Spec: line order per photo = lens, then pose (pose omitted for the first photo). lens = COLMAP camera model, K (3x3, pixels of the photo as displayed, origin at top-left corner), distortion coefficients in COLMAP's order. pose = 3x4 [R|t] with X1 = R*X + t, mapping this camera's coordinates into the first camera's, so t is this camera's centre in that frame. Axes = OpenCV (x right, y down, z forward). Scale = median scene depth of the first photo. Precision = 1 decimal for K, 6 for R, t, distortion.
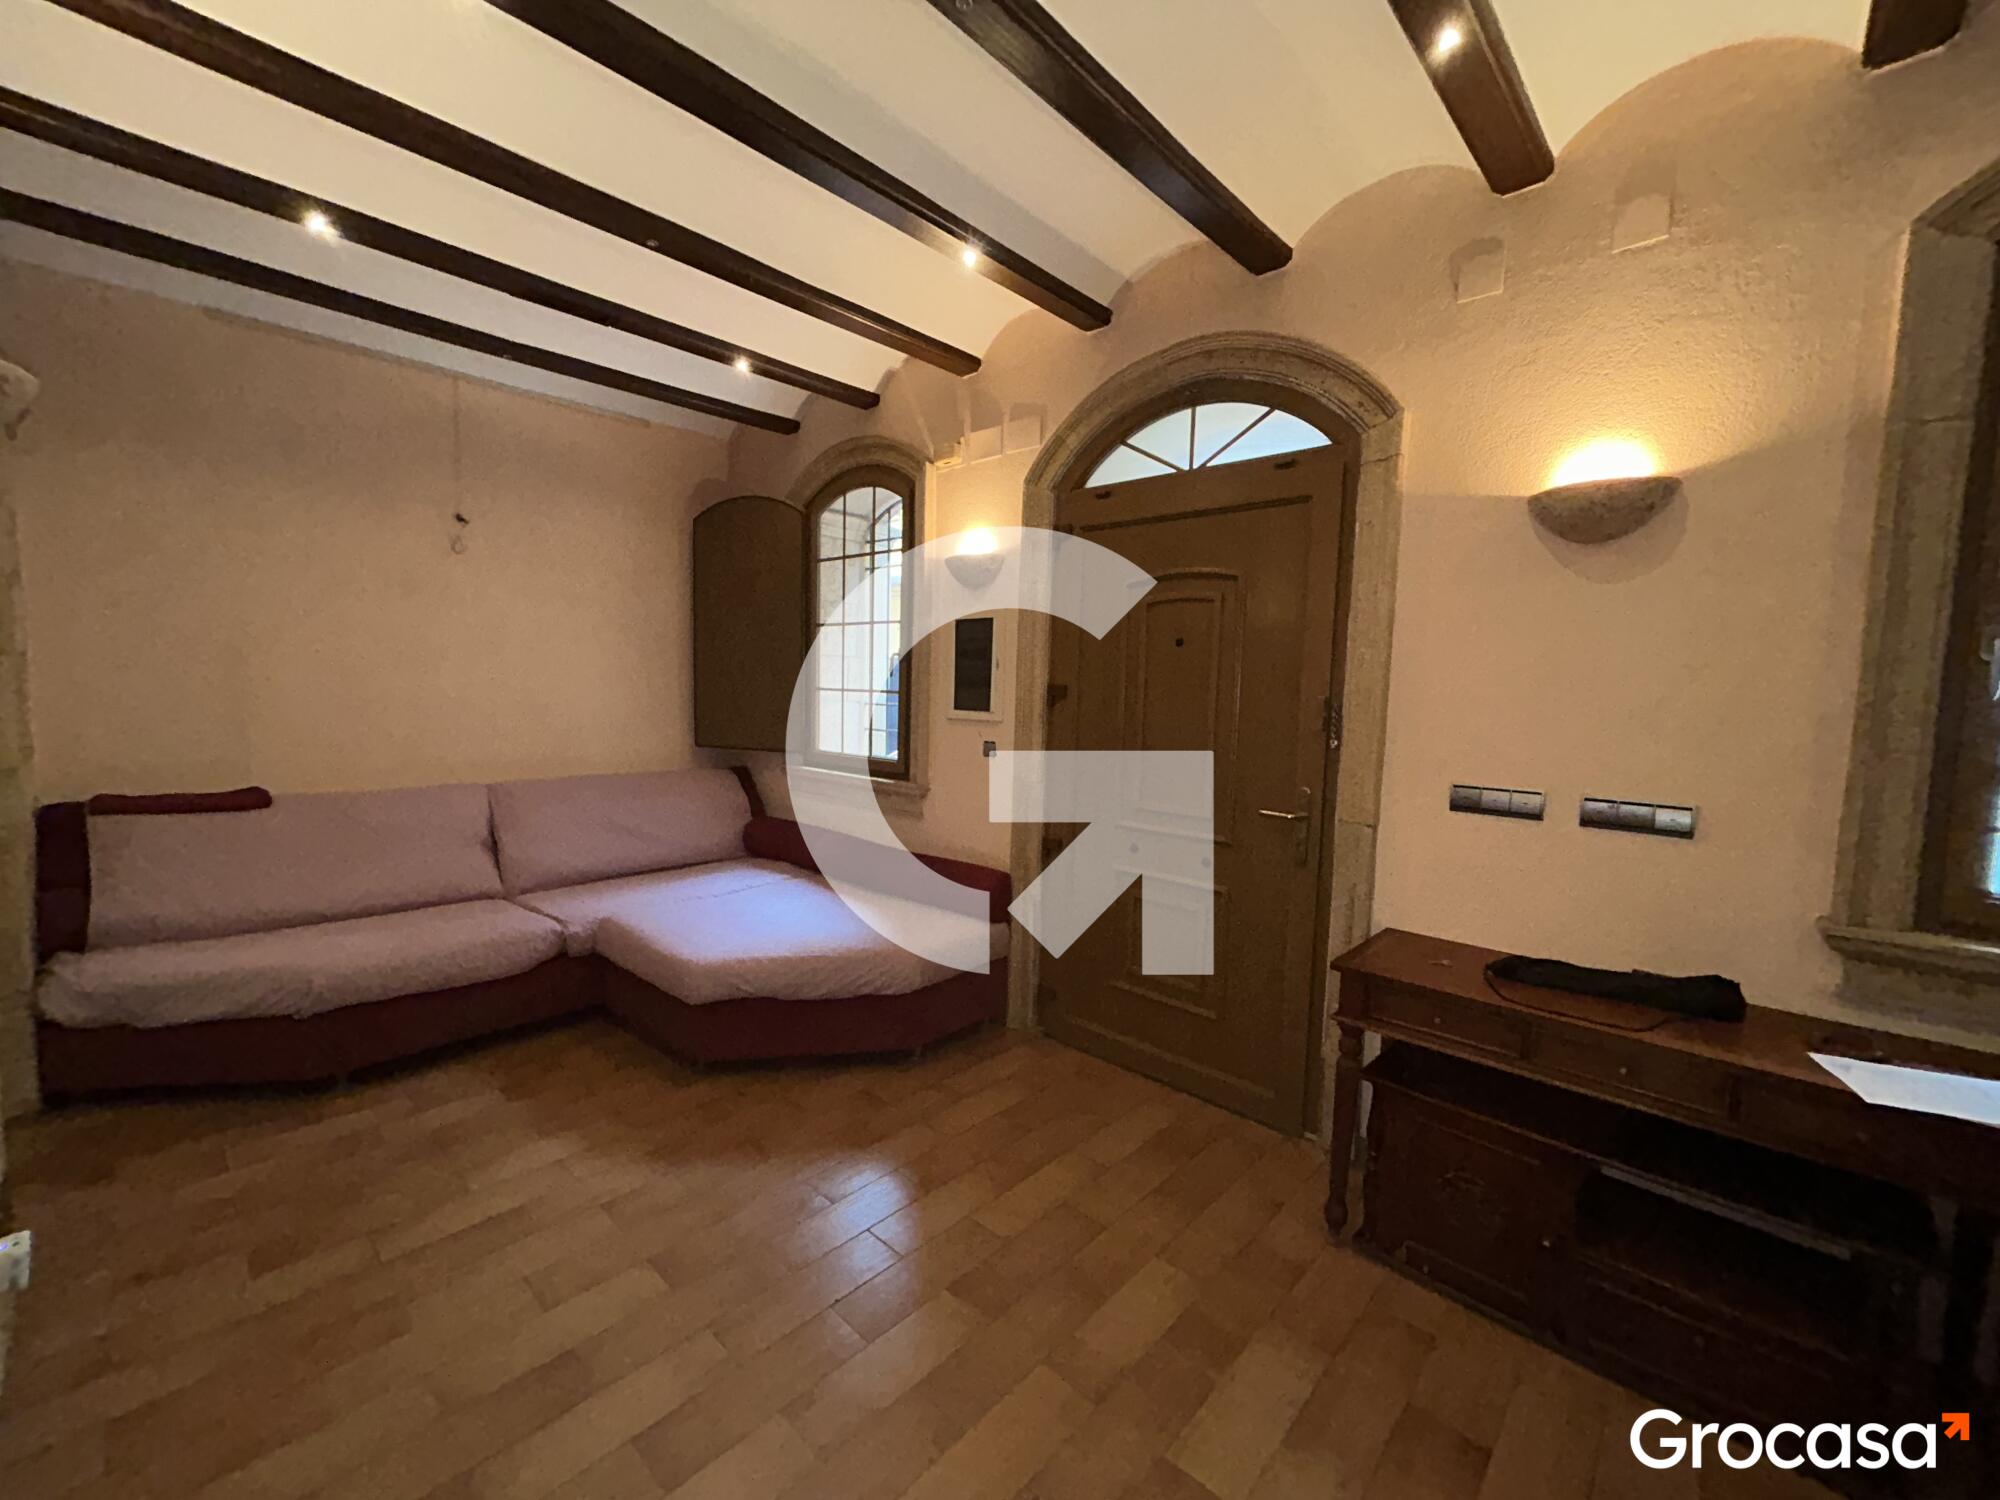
lens RADIAL K [[803.2, 0, 996.5], [0, 803.2, 751.8], [0, 0, 1]] dist [-0.004992, 0.001602]
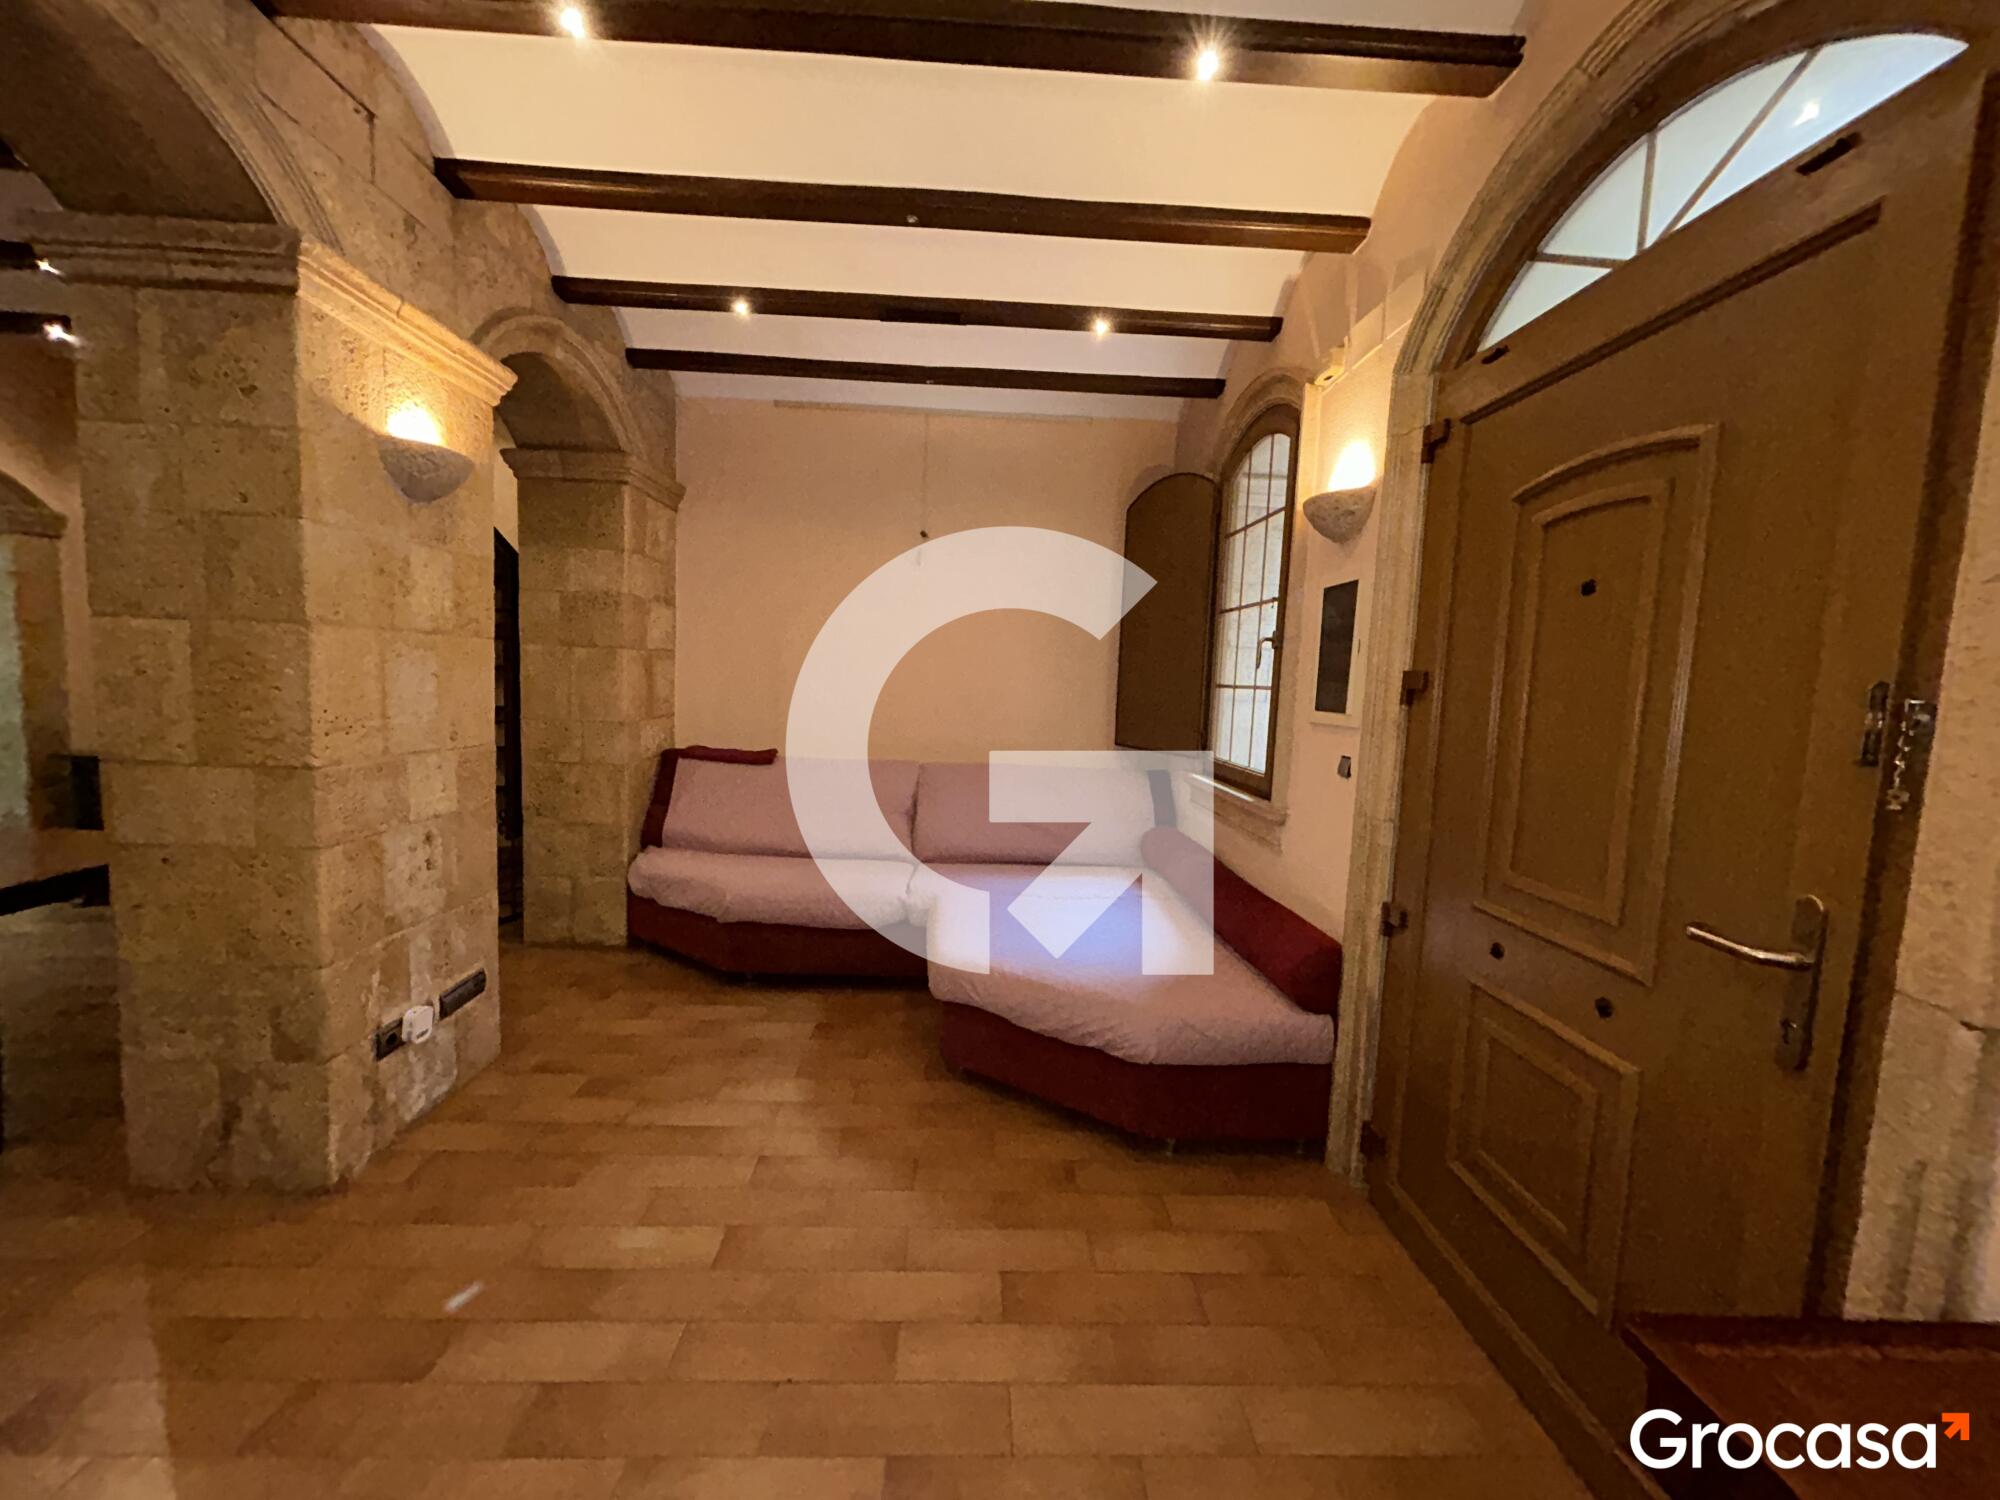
lens RADIAL K [[803.2, 0, 996.5], [0, 803.2, 751.8], [0, 0, 1]] dist [-0.004992, 0.001602]
pose [[0.707908, 0.067668, -0.703055, 0.336868], [-0.080275, 0.996658, 0.015097, -0.002885], [0.701728, 0.045750, 0.710975, 0.349730]]
